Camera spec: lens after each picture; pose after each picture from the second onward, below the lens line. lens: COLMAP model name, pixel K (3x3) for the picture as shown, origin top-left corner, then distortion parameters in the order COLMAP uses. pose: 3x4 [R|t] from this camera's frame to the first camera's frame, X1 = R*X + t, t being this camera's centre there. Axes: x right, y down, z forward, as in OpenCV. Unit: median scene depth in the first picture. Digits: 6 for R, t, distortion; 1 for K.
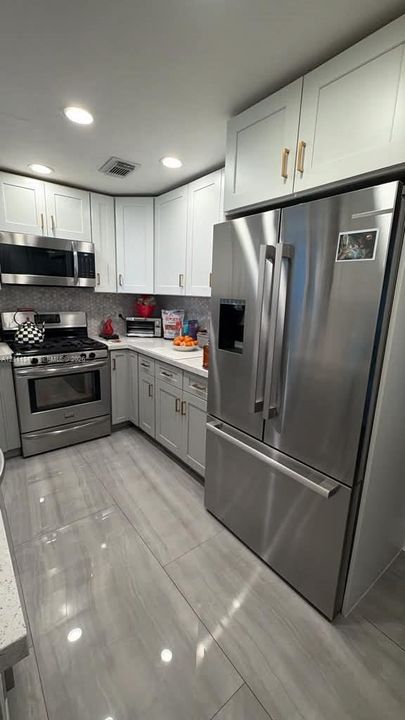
lens RADIAL K [[304.1, 0, 204.3], [0, 304.1, 359.4], [0, 0, 1]] dist [0.003642, 0.000961]
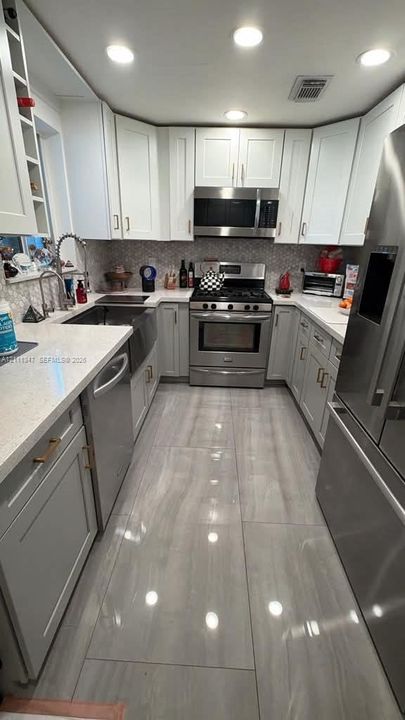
lens RADIAL K [[304.1, 0, 202.4], [0, 304.1, 359.4], [0, 0, 1]] dist [0.003642, 0.000961]
pose [[0.760500, 0.224454, -0.609311, 0.153551], [-0.139544, 0.972927, 0.184231, -0.007707], [0.634166, -0.055082, 0.771232, 0.095322]]
